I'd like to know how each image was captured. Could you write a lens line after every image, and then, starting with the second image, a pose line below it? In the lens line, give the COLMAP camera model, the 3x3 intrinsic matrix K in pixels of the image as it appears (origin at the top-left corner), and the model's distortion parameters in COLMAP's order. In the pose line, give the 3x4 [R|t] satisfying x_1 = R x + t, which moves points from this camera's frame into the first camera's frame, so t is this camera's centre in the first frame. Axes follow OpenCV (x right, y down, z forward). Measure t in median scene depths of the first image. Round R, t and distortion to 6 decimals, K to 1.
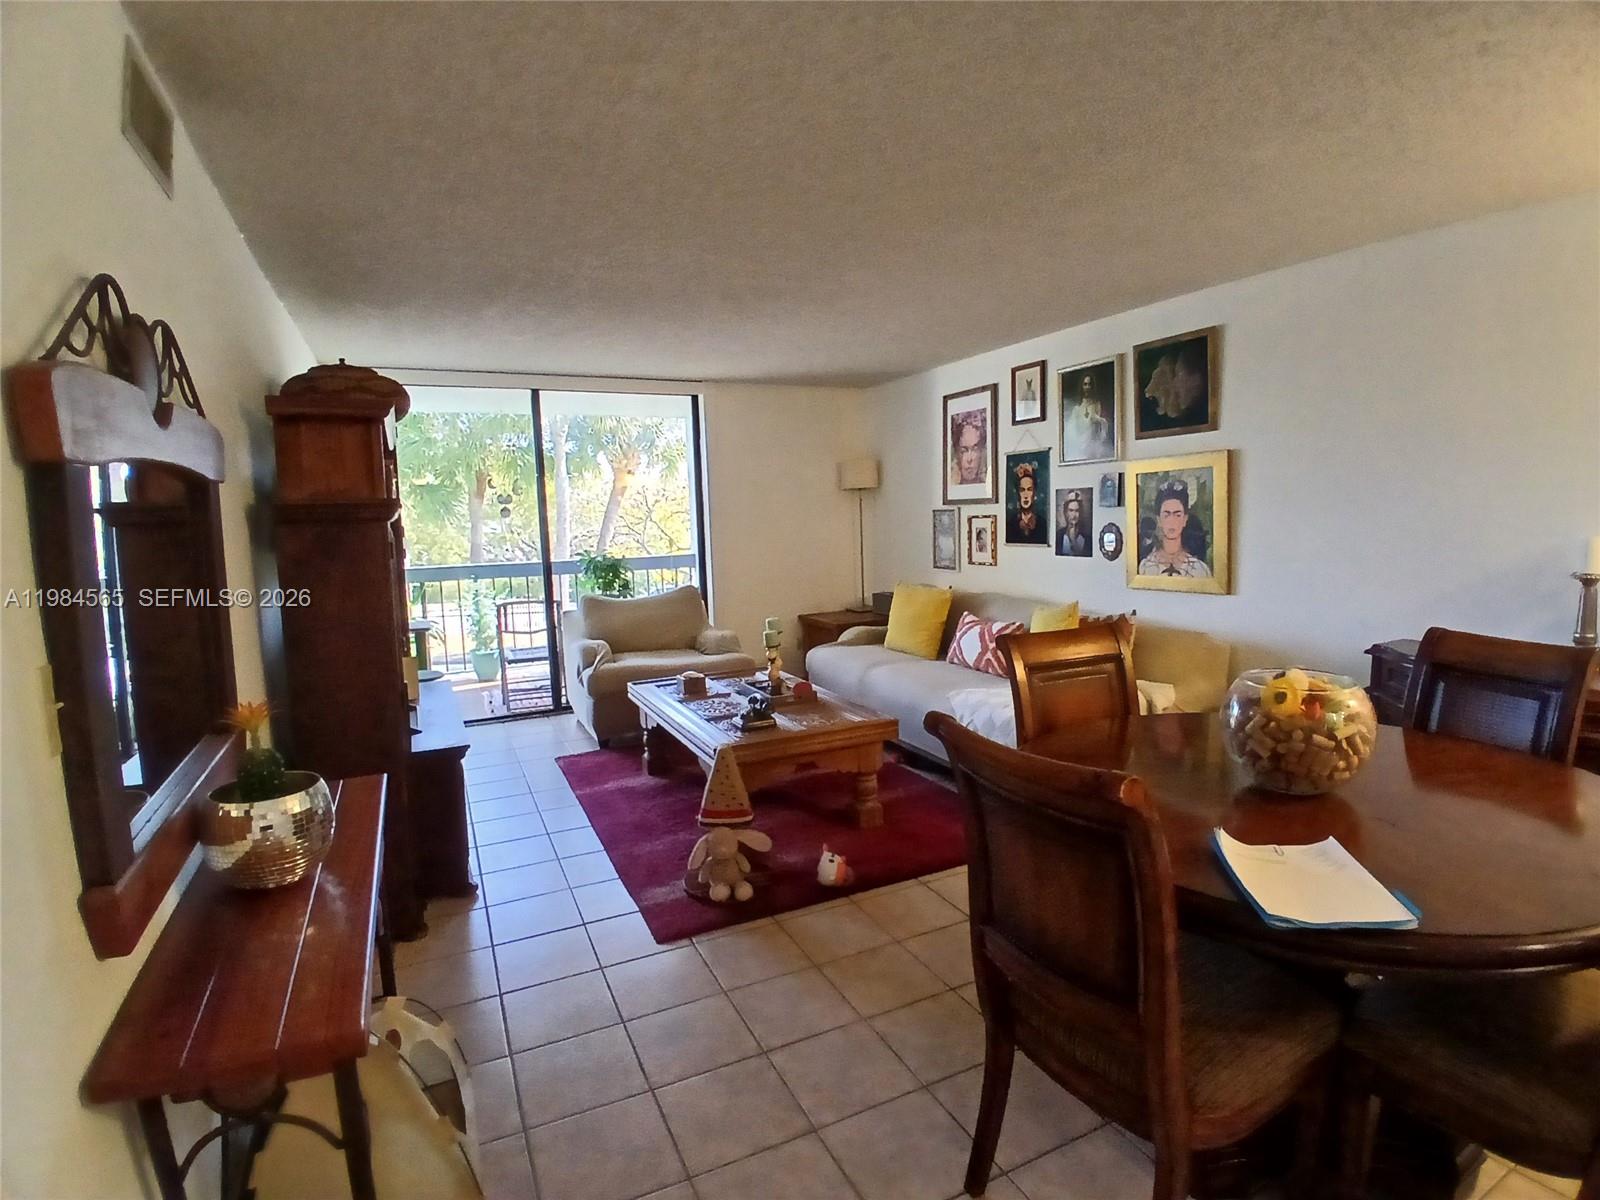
lens RADIAL K [[807.5, 0, 807.1], [0, 807.5, 604.6], [0, 0, 1]] dist [0.035554, -0.069952]
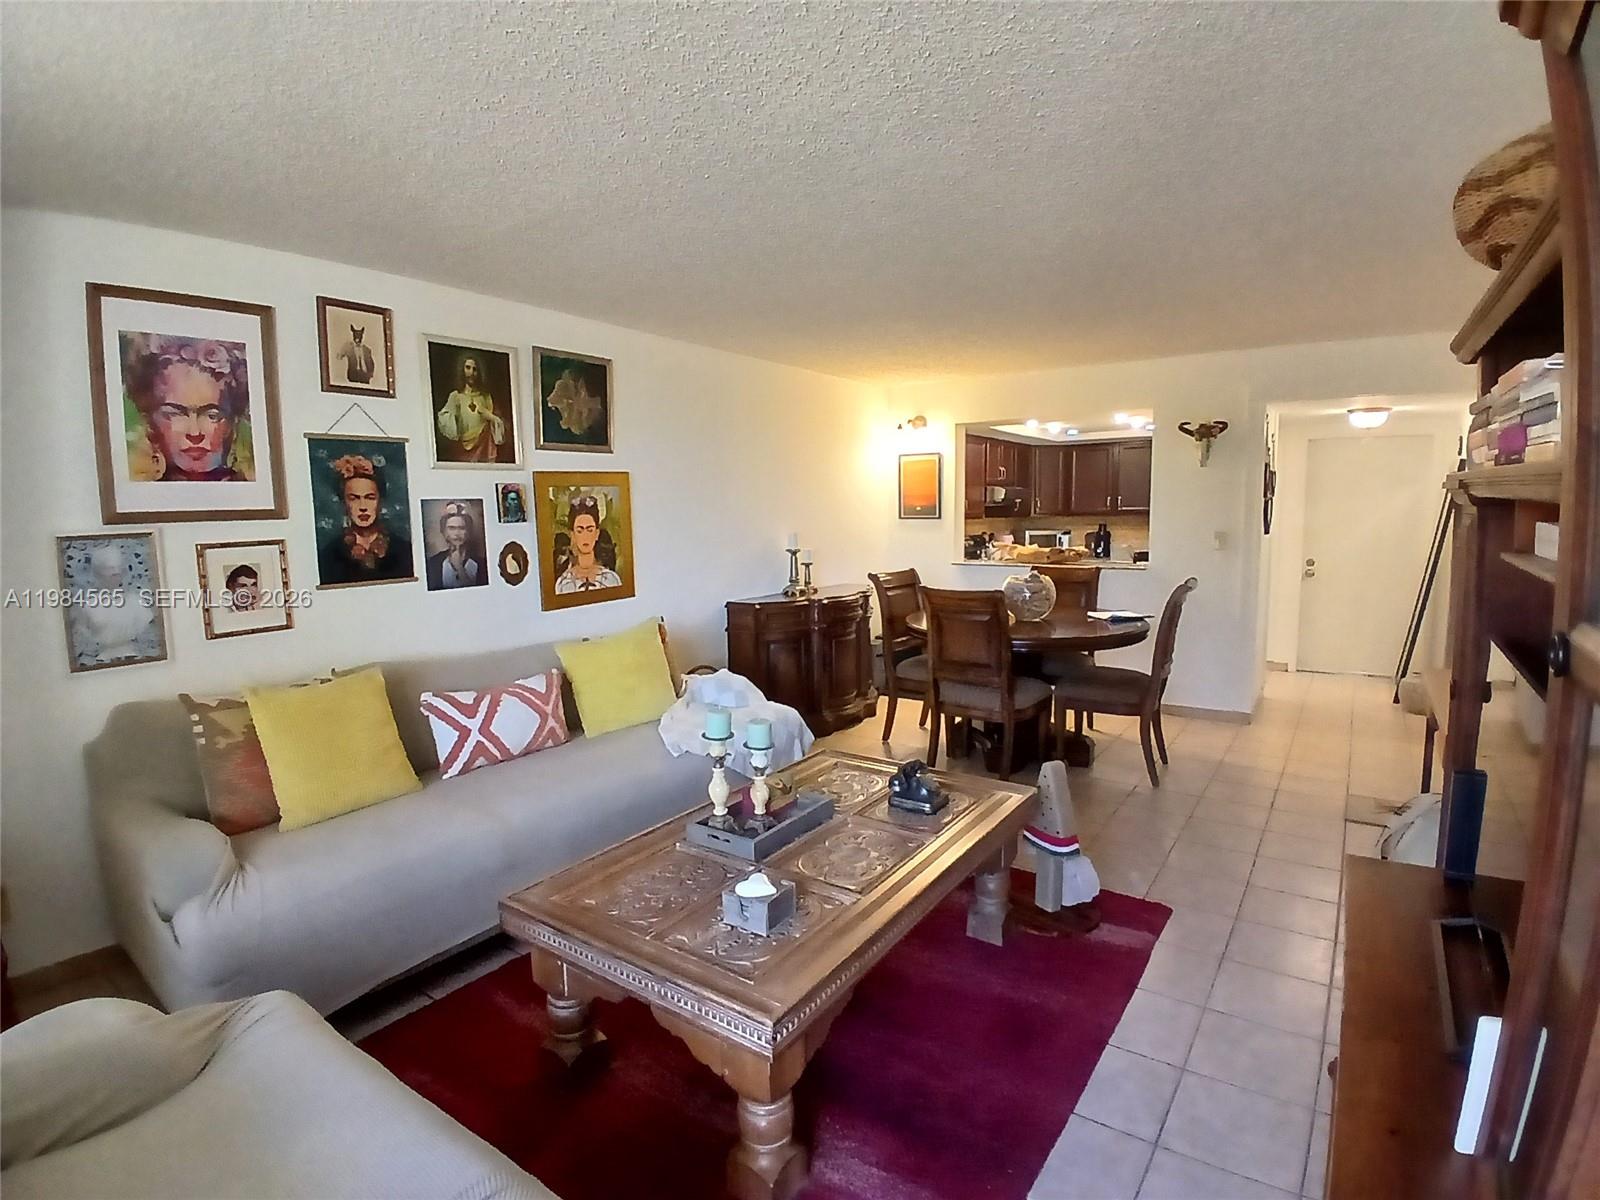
lens RADIAL K [[807.5, 0, 807.1], [0, 807.5, 604.6], [0, 0, 1]] dist [0.035554, -0.069952]
pose [[-0.489455, -0.075032, 0.868794, -0.472177], [0.125570, 0.979844, 0.155365, -0.115546], [-0.862940, 0.185139, -0.470168, 1.024479]]
